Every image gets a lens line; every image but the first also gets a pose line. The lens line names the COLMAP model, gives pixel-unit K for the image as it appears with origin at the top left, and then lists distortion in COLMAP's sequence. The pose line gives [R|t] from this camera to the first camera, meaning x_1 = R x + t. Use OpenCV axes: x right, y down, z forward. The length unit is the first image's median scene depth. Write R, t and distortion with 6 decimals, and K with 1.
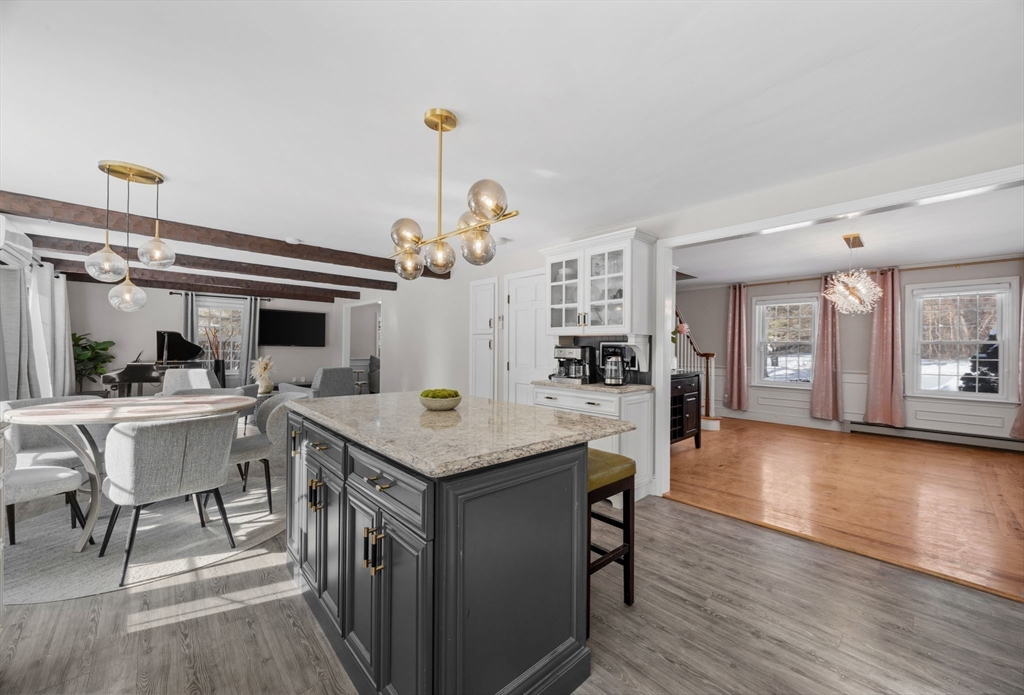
lens RADIAL K [[395.8, 0, 513.6], [0, 395.8, 345.8], [0, 0, 1]] dist [-0.011697, -0.000386]
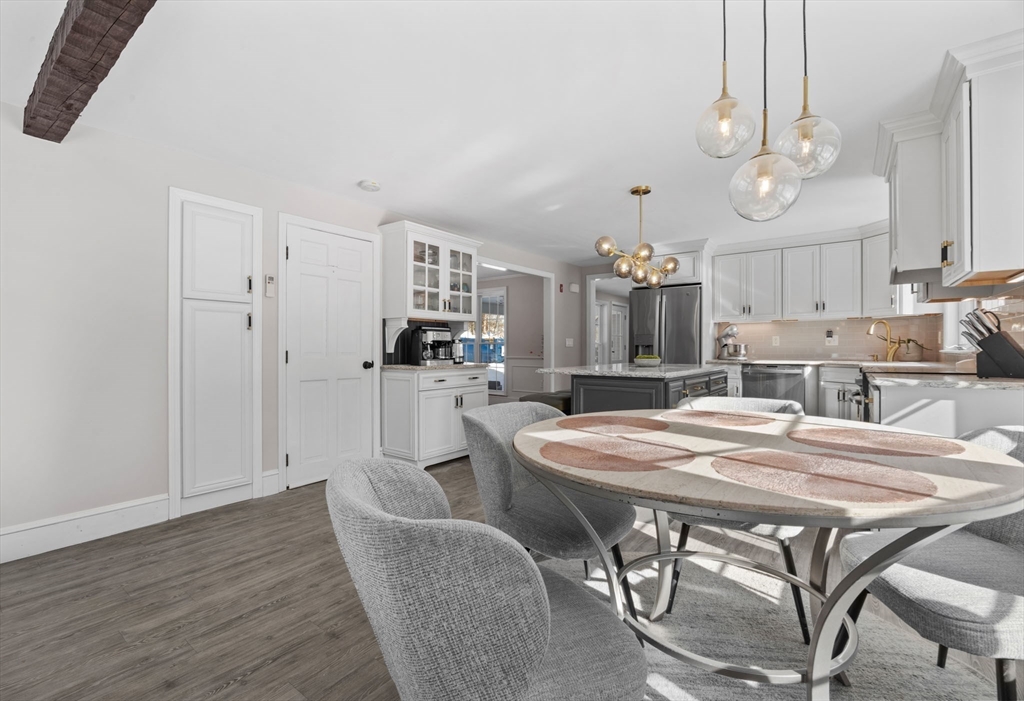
lens RADIAL K [[454.9, 0, 512.0], [0, 454.9, 348.3], [0, 0, 1]] dist [0.001824, 0.000086]
pose [[-0.178335, -0.016068, 0.983839, -1.066682], [-0.007285, 0.999861, 0.015009, 0.031045], [-0.983943, -0.004491, -0.178427, 1.013266]]
